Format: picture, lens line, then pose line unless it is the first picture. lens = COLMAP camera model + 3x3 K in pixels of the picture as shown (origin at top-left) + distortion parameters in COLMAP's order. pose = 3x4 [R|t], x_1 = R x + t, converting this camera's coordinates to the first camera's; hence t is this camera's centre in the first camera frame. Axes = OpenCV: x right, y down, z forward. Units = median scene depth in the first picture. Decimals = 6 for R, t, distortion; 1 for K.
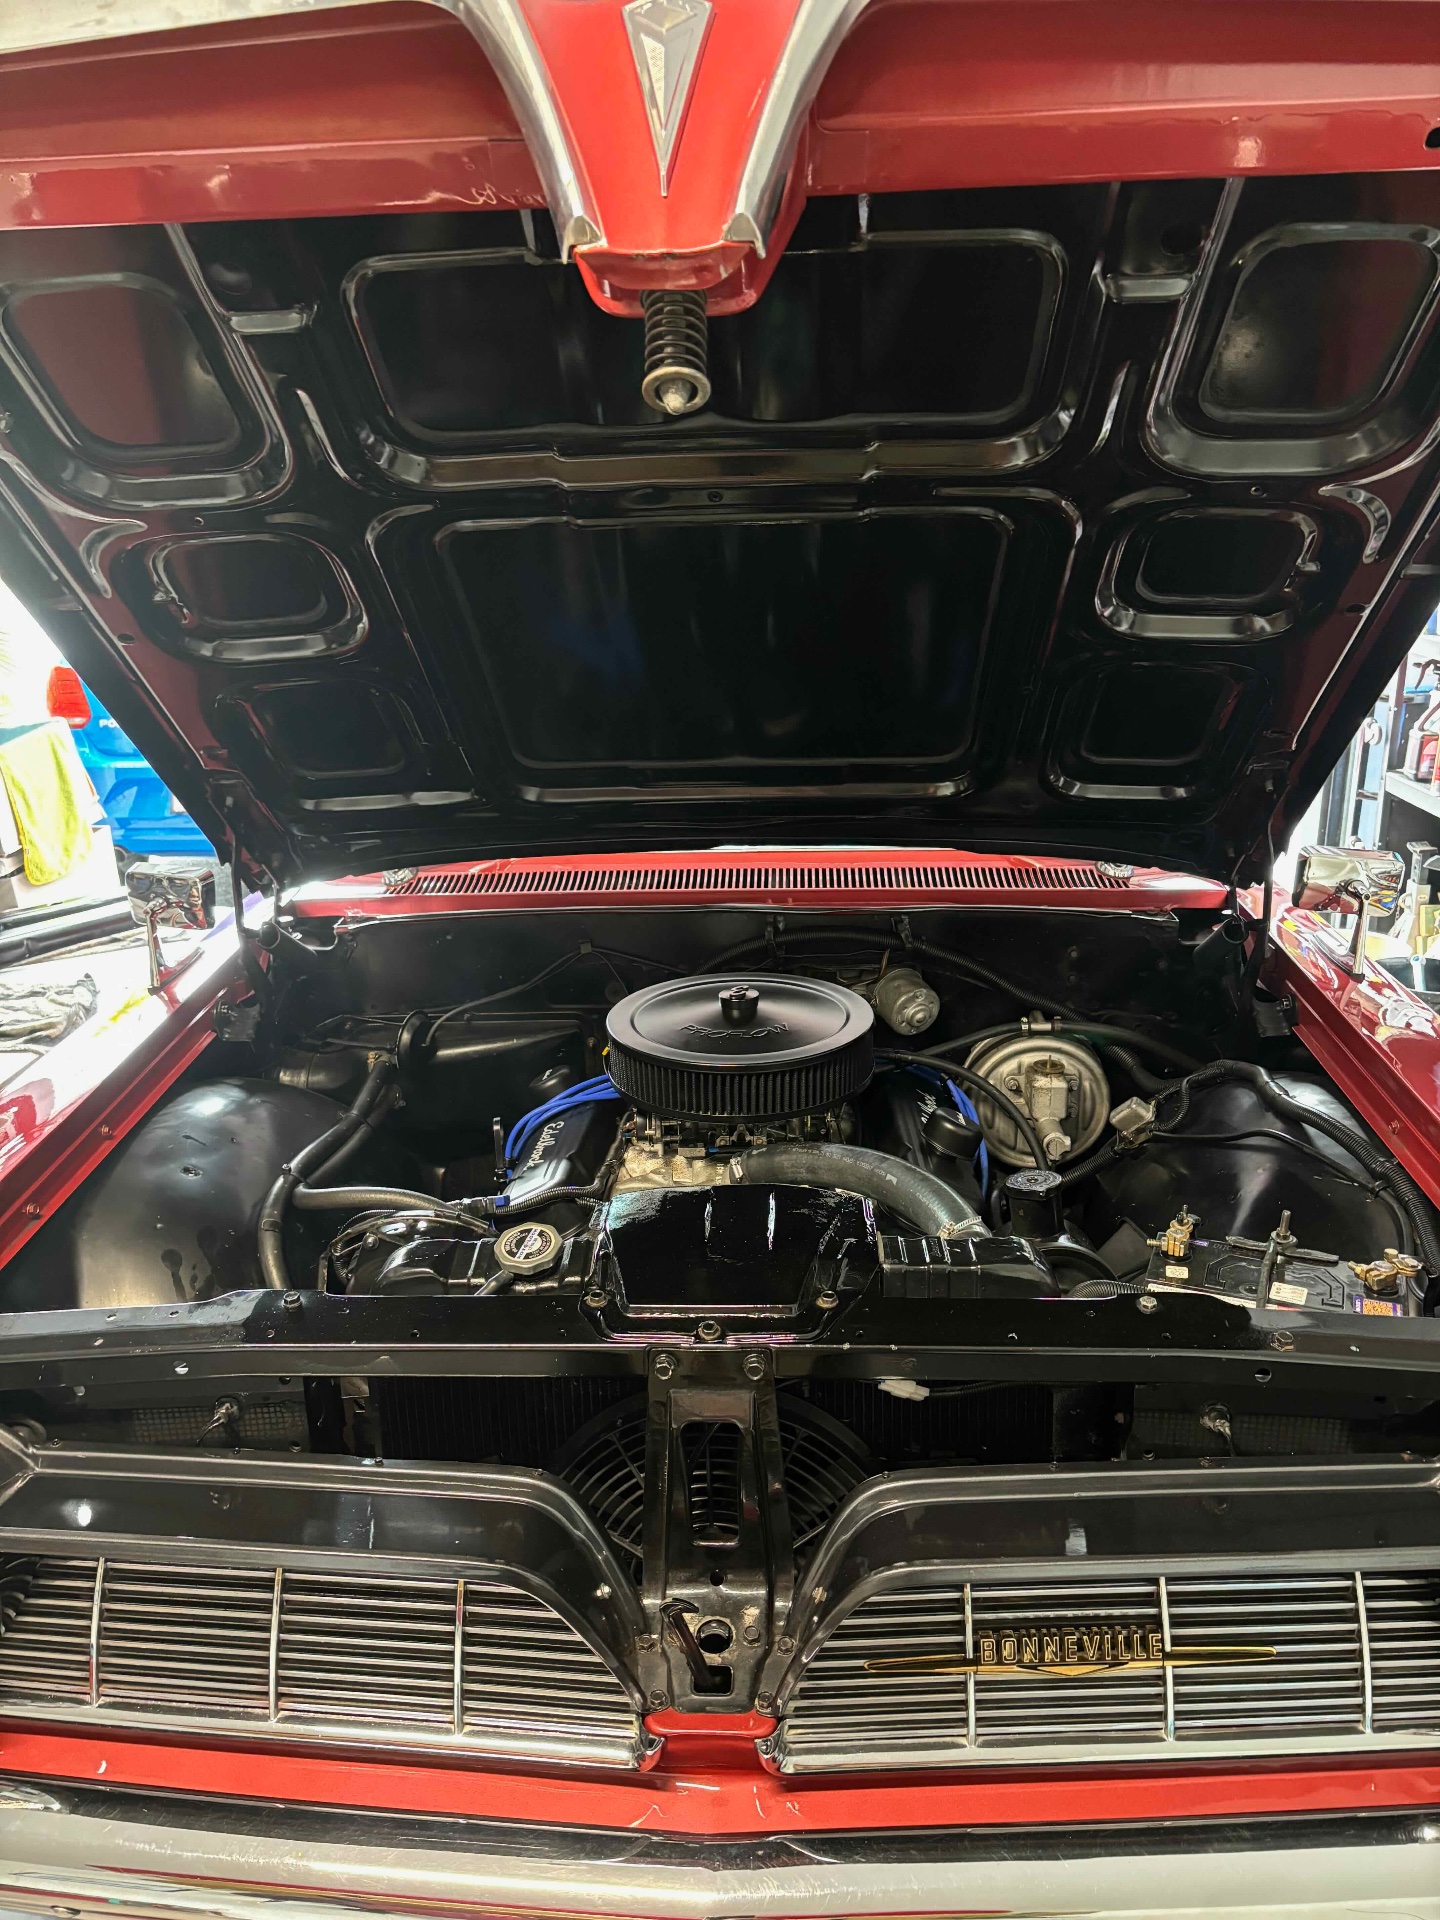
lens RADIAL K [[1407.6, 0, 720.0], [0, 1407.6, 960.0], [0, 0, 1]] dist [0.000872, -0.001953]
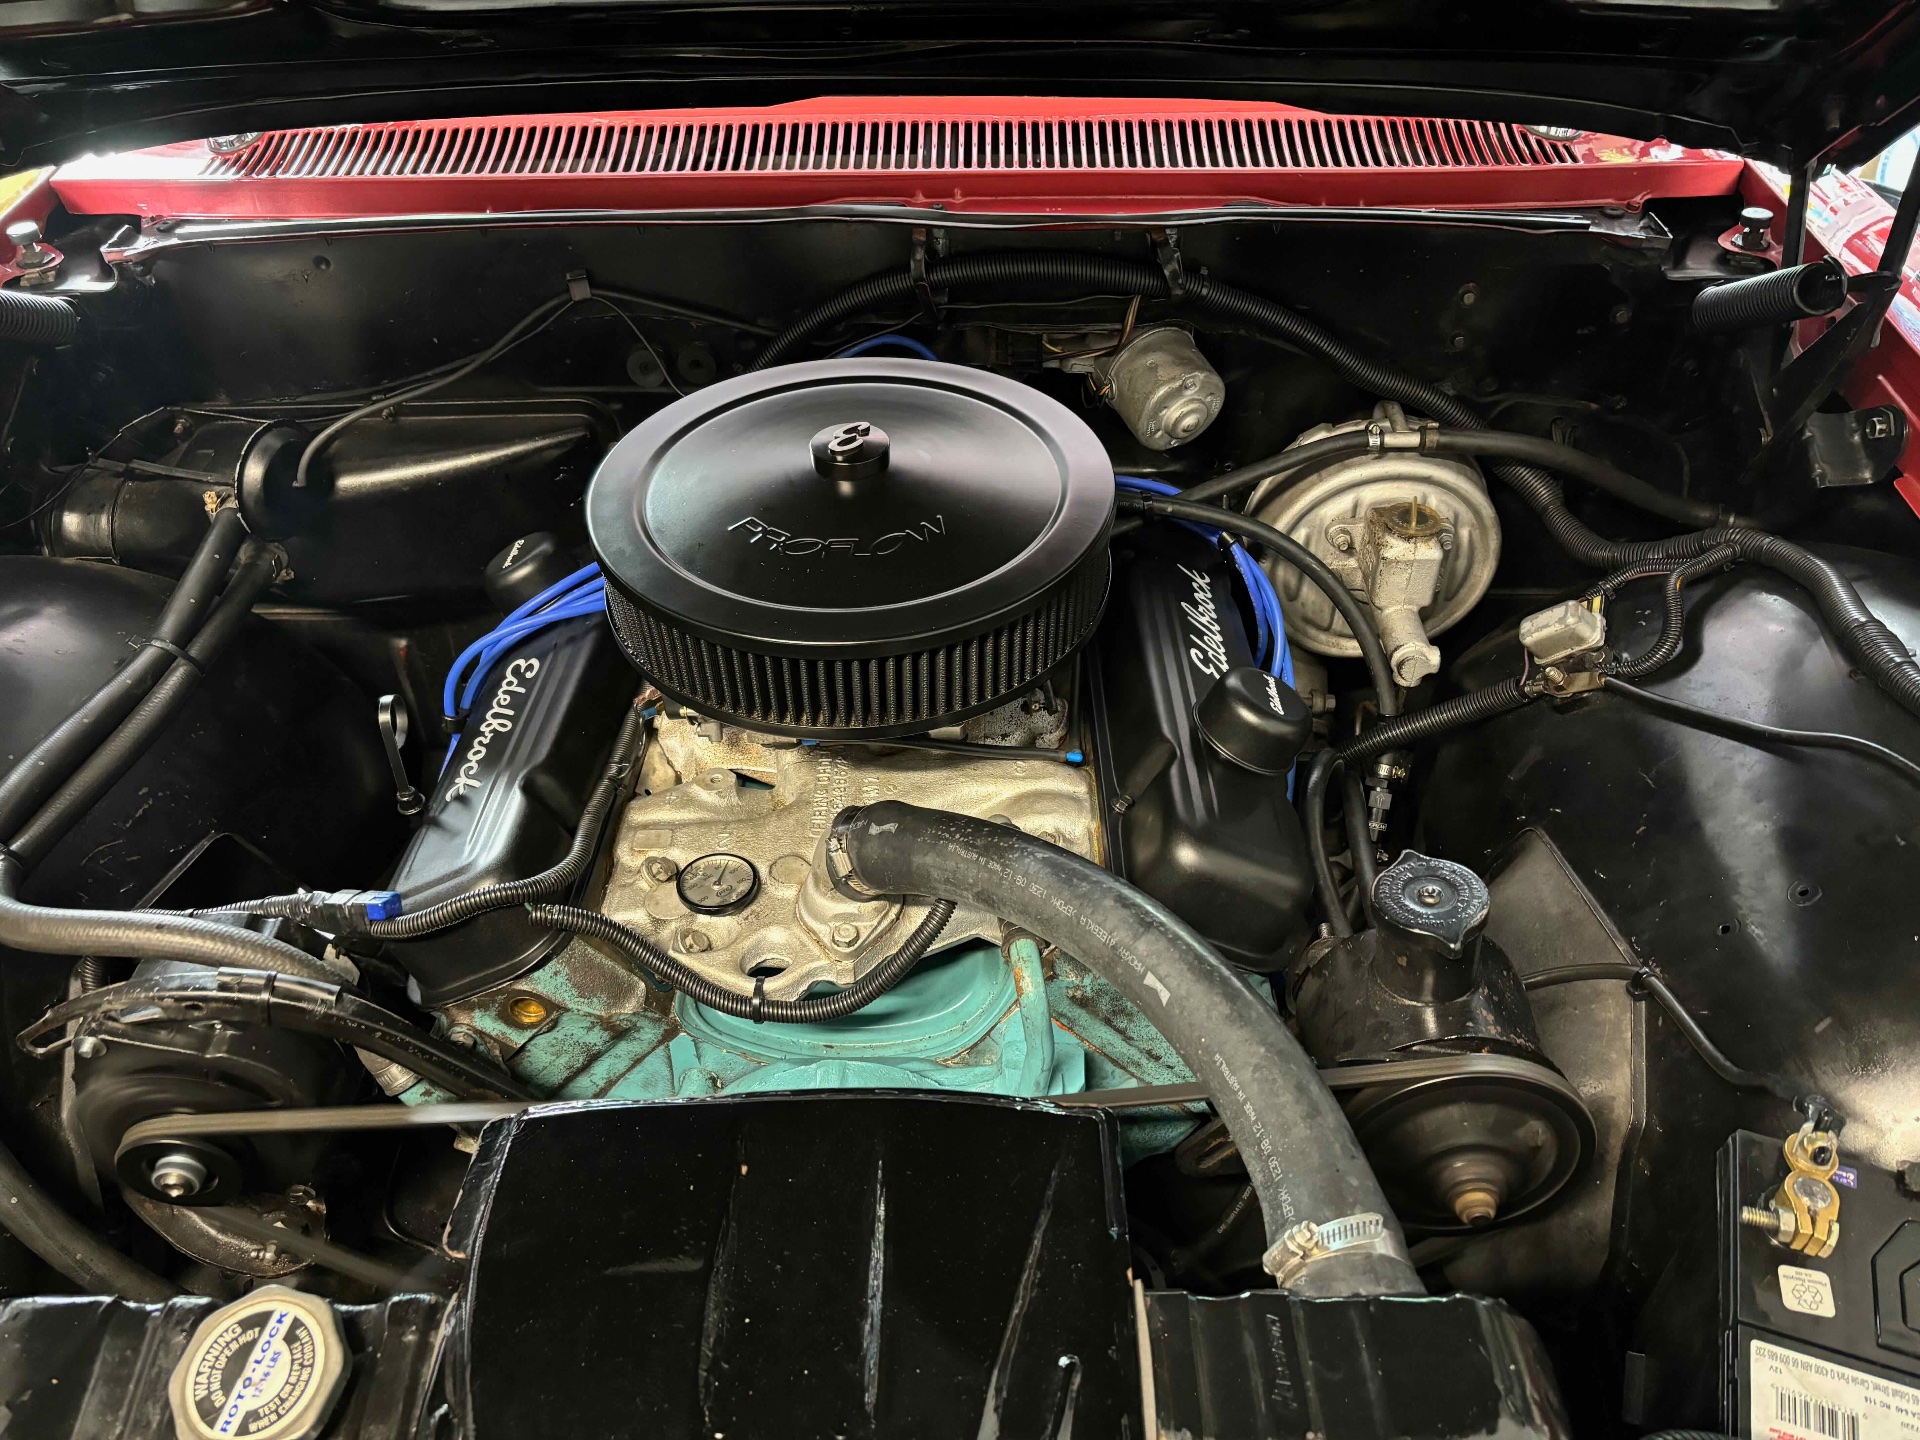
lens RADIAL K [[1407.6, 0, 960.0], [0, 1407.6, 720.0], [0, 0, 1]] dist [0.000872, -0.001953]
pose [[0.999452, -0.013641, 0.030164, 0.032512], [0.000186, 0.913458, 0.406933, -0.079240], [-0.033104, -0.406704, 0.912960, 0.444654]]
